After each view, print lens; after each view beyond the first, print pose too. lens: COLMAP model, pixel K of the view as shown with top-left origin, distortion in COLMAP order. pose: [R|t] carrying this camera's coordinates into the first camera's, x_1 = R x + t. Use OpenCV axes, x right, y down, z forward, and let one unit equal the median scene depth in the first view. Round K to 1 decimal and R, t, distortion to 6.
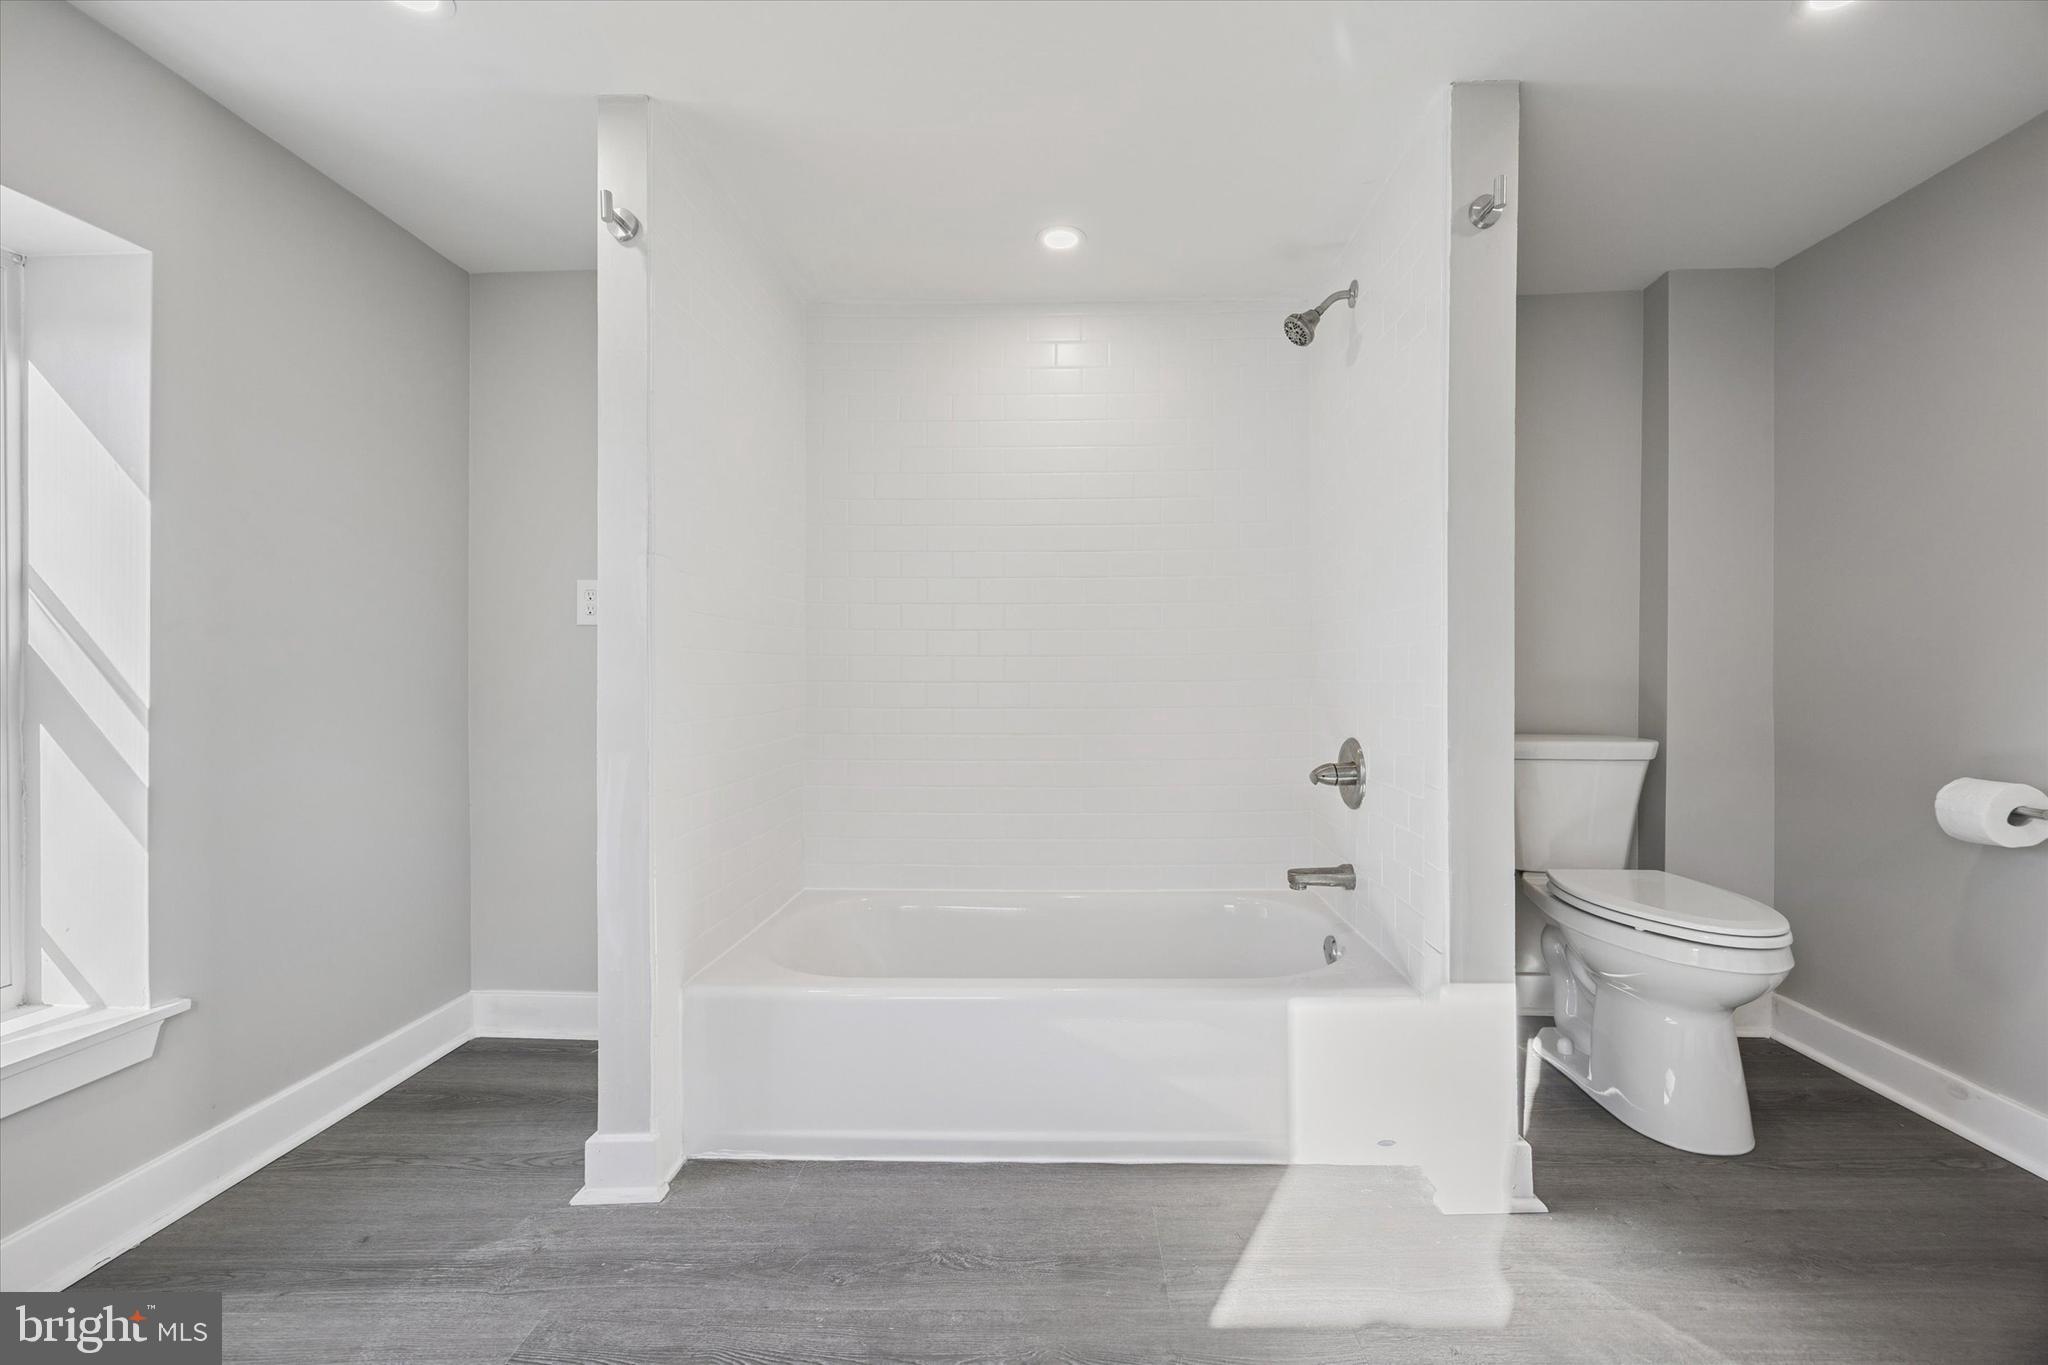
lens RADIAL K [[786.8, 0, 1020.3], [0, 786.8, 673.6], [0, 0, 1]] dist [0.001302, -0.000439]
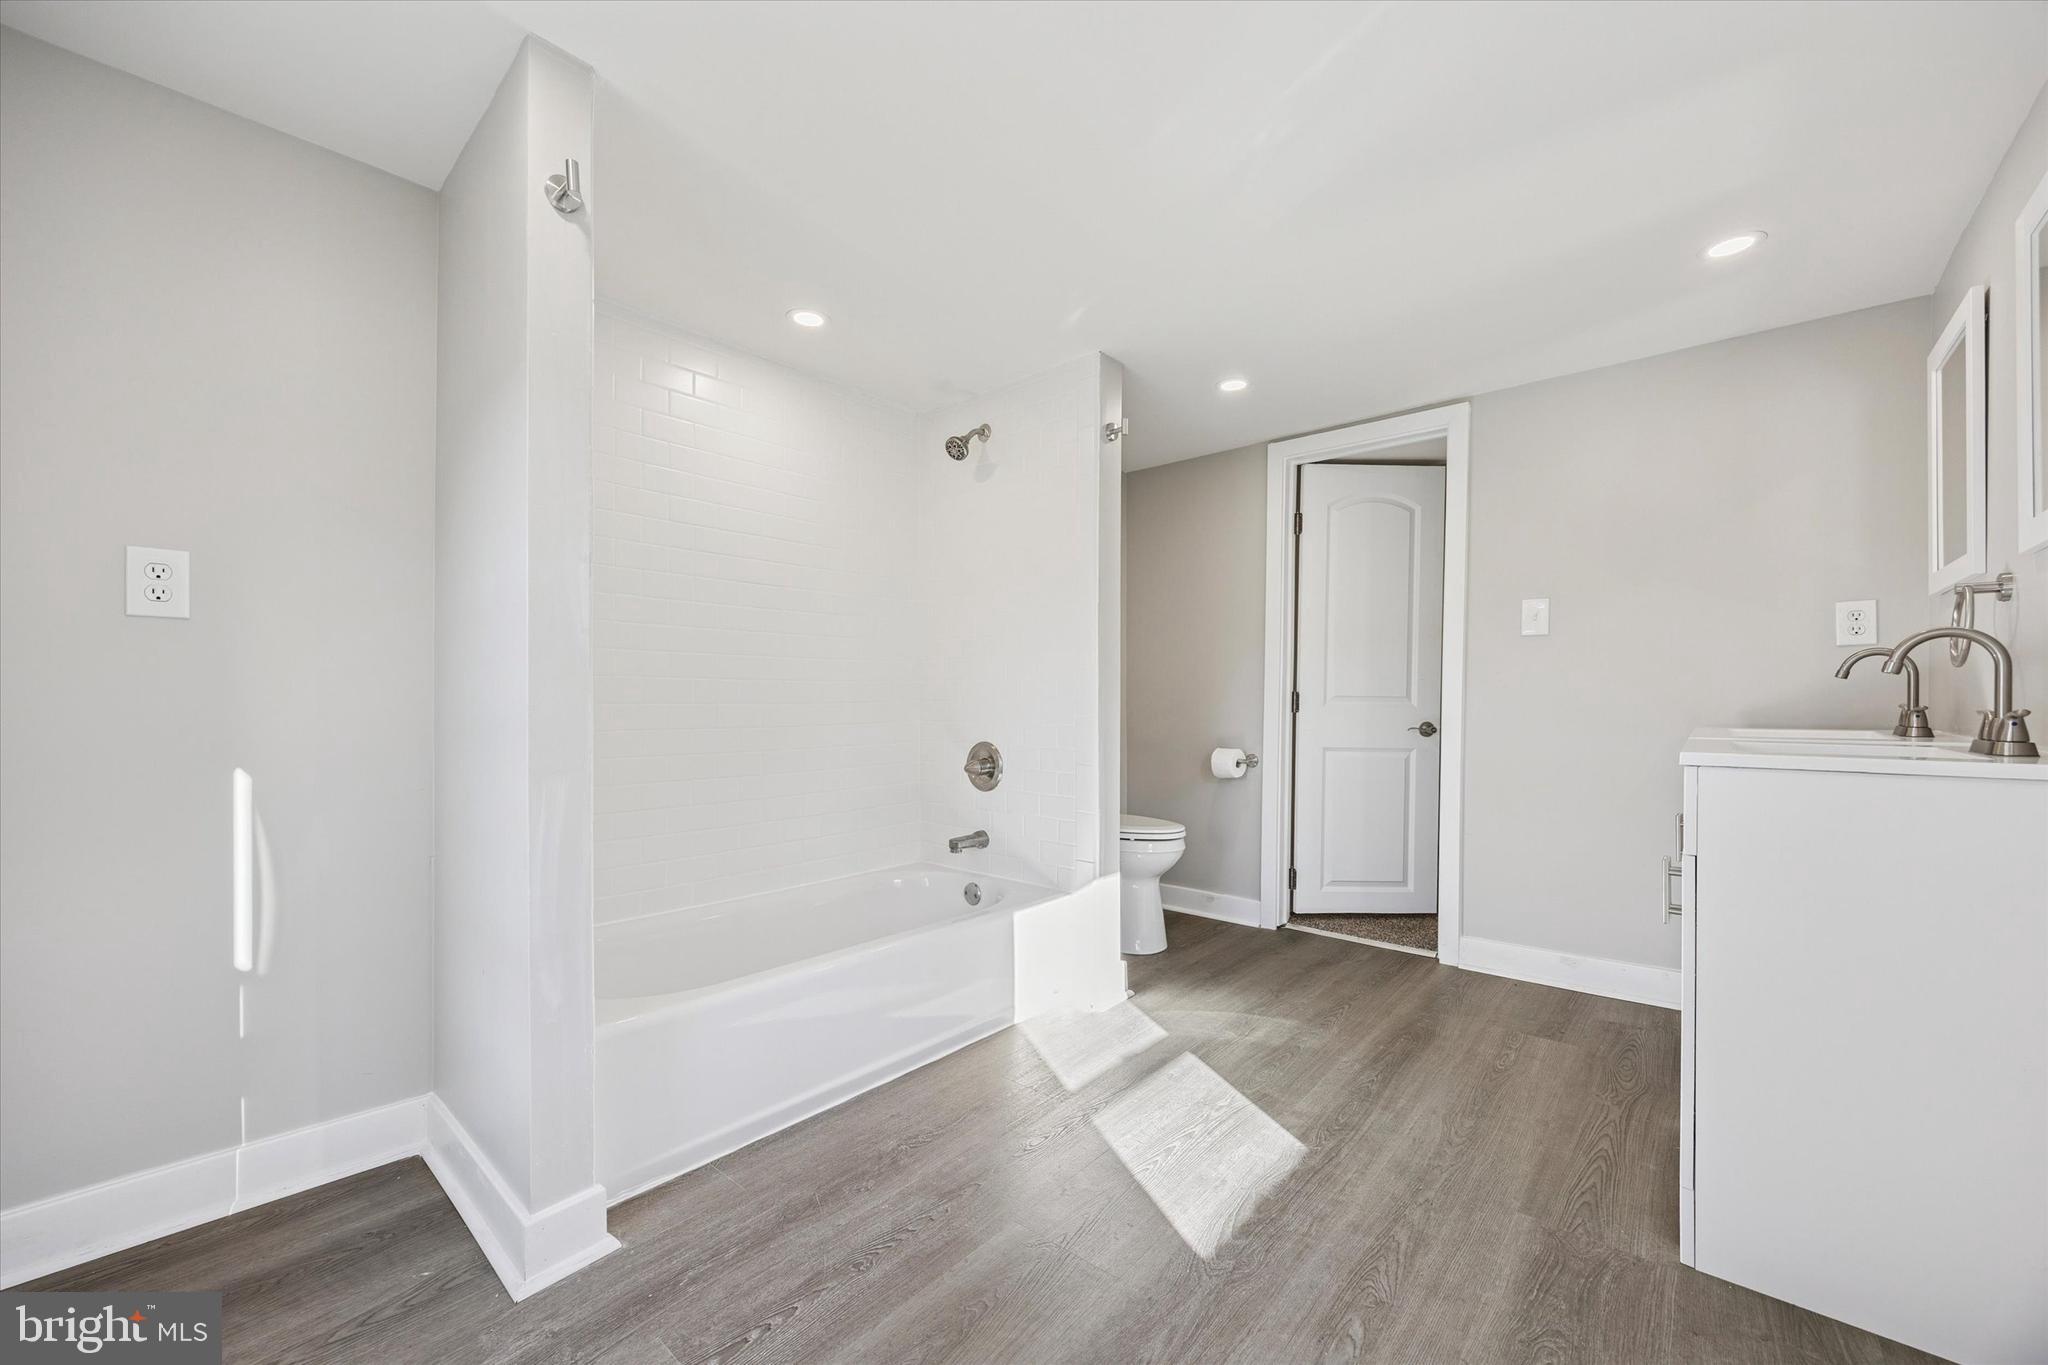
lens RADIAL K [[786.8, 0, 1025.2], [0, 786.8, 694.3], [0, 0, 1]] dist [0.001302, -0.000439]
pose [[0.651243, 0.010303, 0.758800, -0.831722], [-0.006484, 0.999947, -0.008013, 0.007590], [-0.758842, 0.000299, 0.651275, 0.008575]]
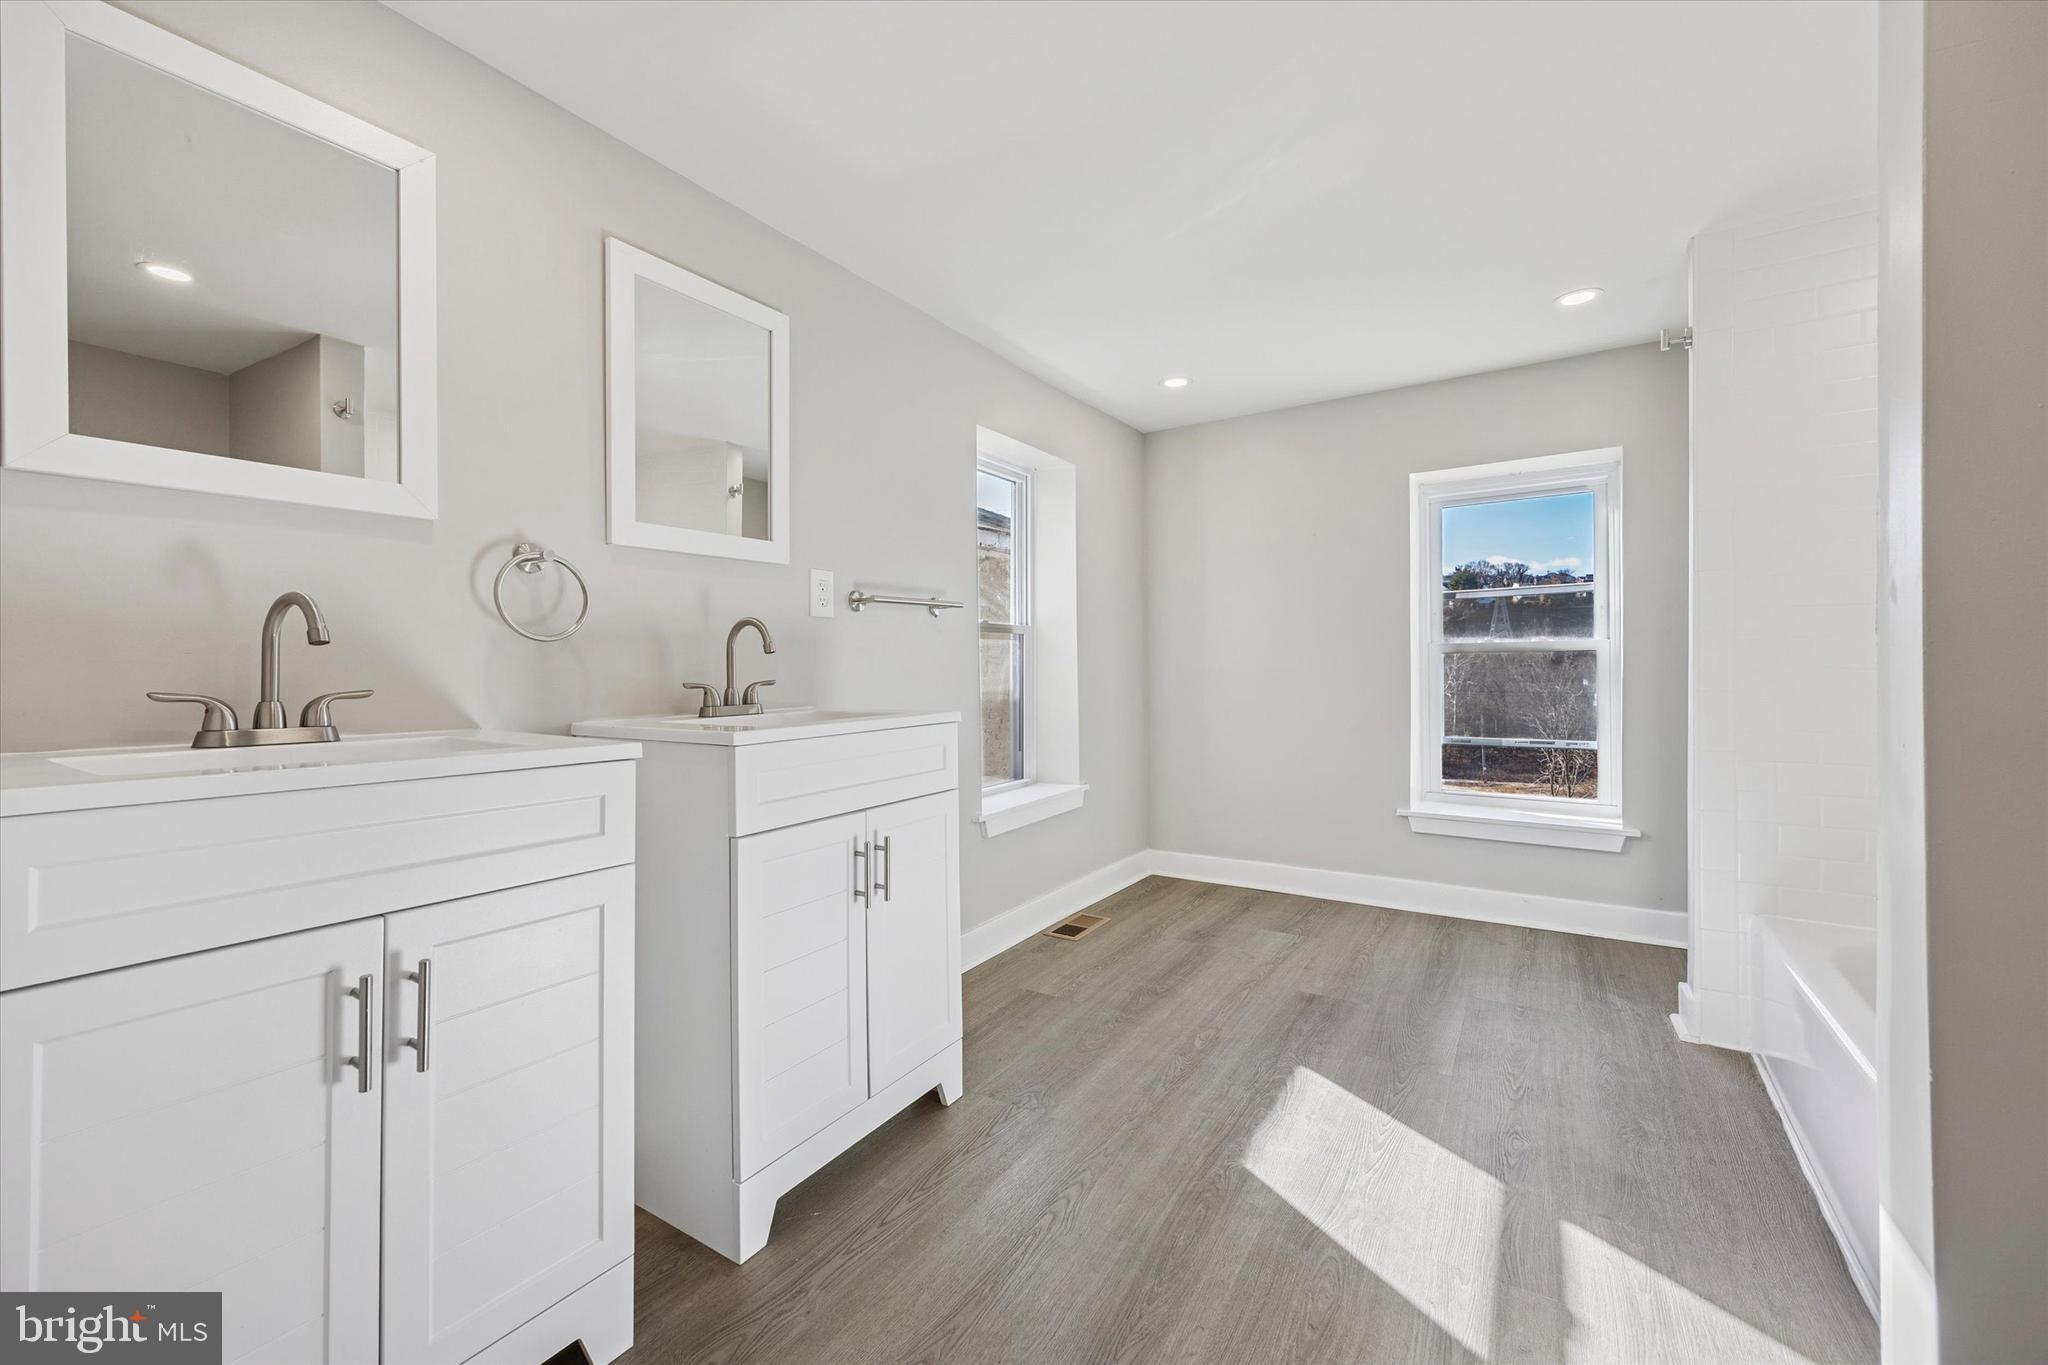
lens RADIAL K [[811.8, 0, 1034.5], [0, 811.8, 680.1], [0, 0, 1]] dist [-0.001611, 0.000404]
pose [[-0.521667, 0.021988, -0.852866, 1.277449], [0.019959, 0.999709, 0.013565, -0.000399], [0.852916, -0.009946, -0.521954, 0.752775]]
